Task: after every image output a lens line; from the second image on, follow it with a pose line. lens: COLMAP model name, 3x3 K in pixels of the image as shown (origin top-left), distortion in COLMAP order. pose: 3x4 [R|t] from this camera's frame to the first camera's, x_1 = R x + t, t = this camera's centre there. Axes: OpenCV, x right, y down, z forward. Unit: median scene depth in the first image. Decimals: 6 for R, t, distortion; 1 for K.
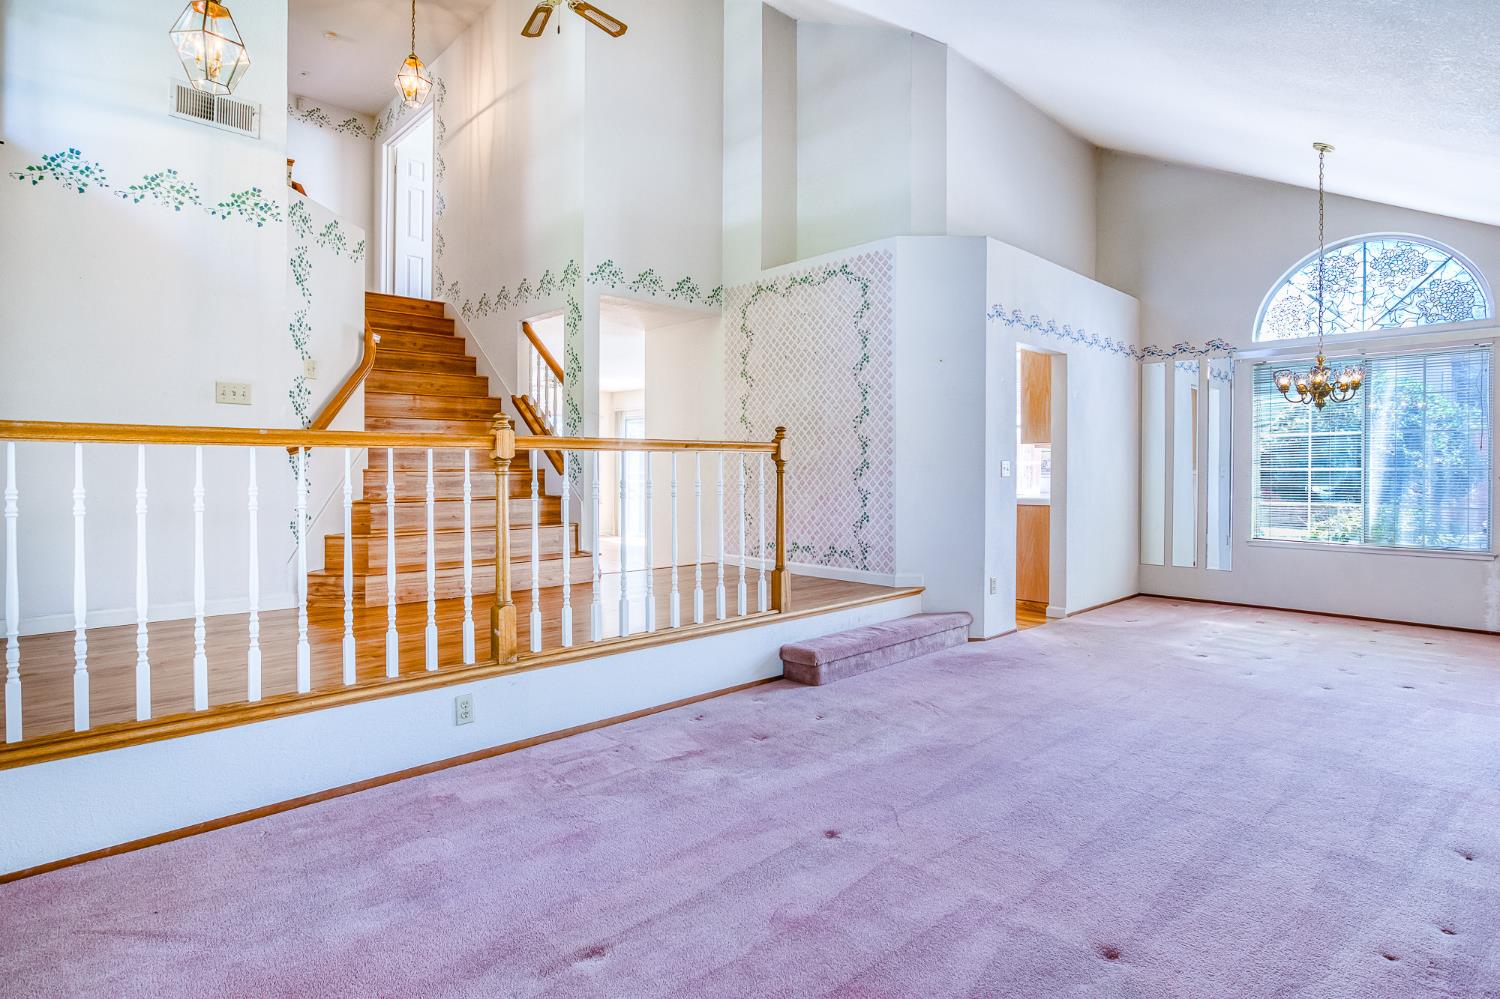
lens RADIAL K [[785.9, 0, 739.4], [0, 785.9, 472.4], [0, 0, 1]] dist [-0.039189, 0.014318]
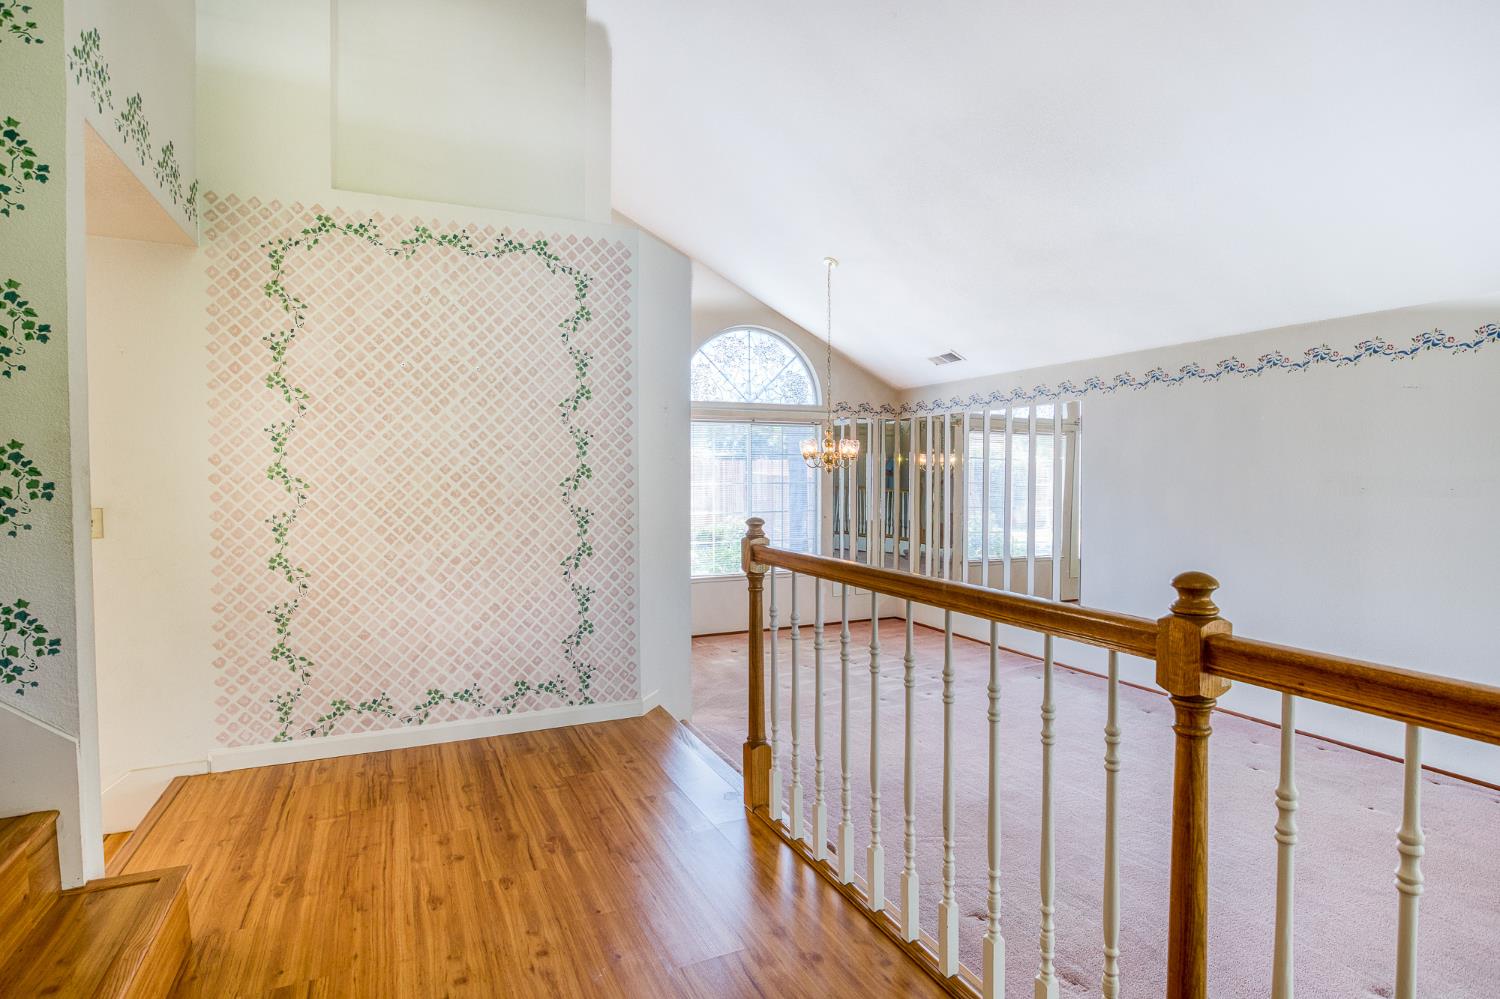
lens RADIAL K [[785.9, 0, 753.9], [0, 785.9, 500.0], [0, 0, 1]] dist [-0.039189, 0.014318]
pose [[0.301487, -0.036668, 0.952765, -0.423927], [0.007715, 0.999321, 0.036018, -0.073856], [-0.953439, -0.003508, 0.301566, 0.633616]]
